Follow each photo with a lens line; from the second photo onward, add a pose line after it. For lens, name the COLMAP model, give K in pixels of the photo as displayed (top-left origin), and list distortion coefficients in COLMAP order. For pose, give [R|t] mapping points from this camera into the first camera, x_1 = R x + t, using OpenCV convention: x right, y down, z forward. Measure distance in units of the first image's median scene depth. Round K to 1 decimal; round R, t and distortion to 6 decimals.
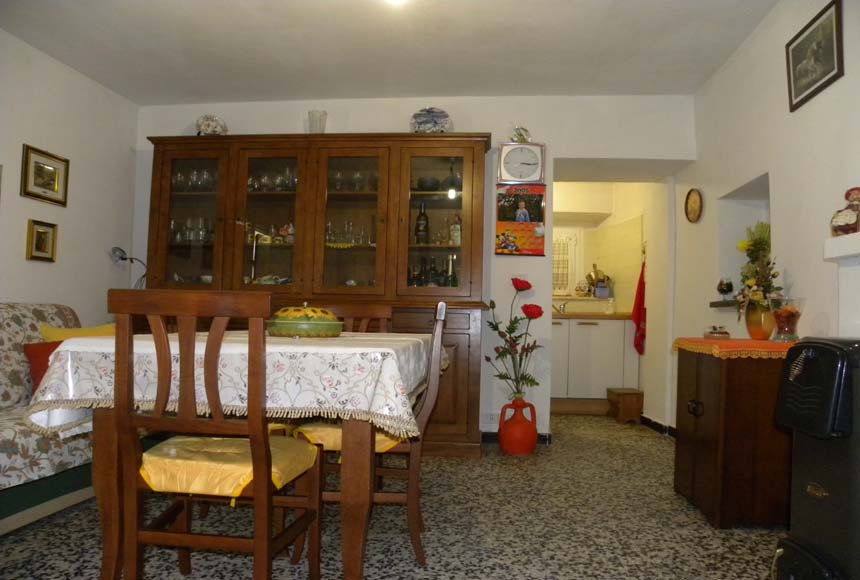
lens RADIAL K [[680.7, 0, 430.0], [0, 680.7, 290.0], [0, 0, 1]] dist [-0.076913, 0.012936]
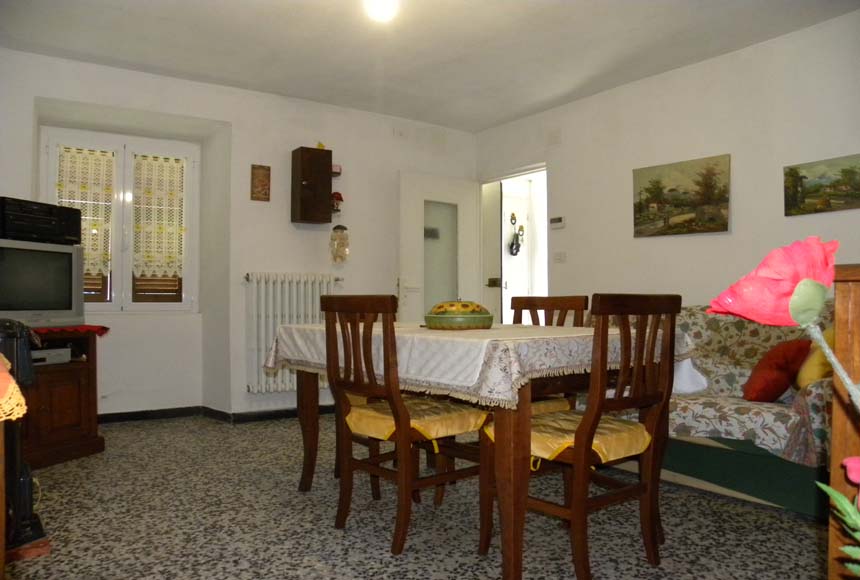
lens RADIAL K [[680.7, 0, 430.0], [0, 680.7, 290.0], [0, 0, 1]] dist [-0.076913, 0.012936]
pose [[-0.765623, -0.035415, -0.642314, 0.604328], [0.010063, 0.997702, -0.067004, 0.085844], [0.643211, -0.057764, -0.763507, 1.961774]]
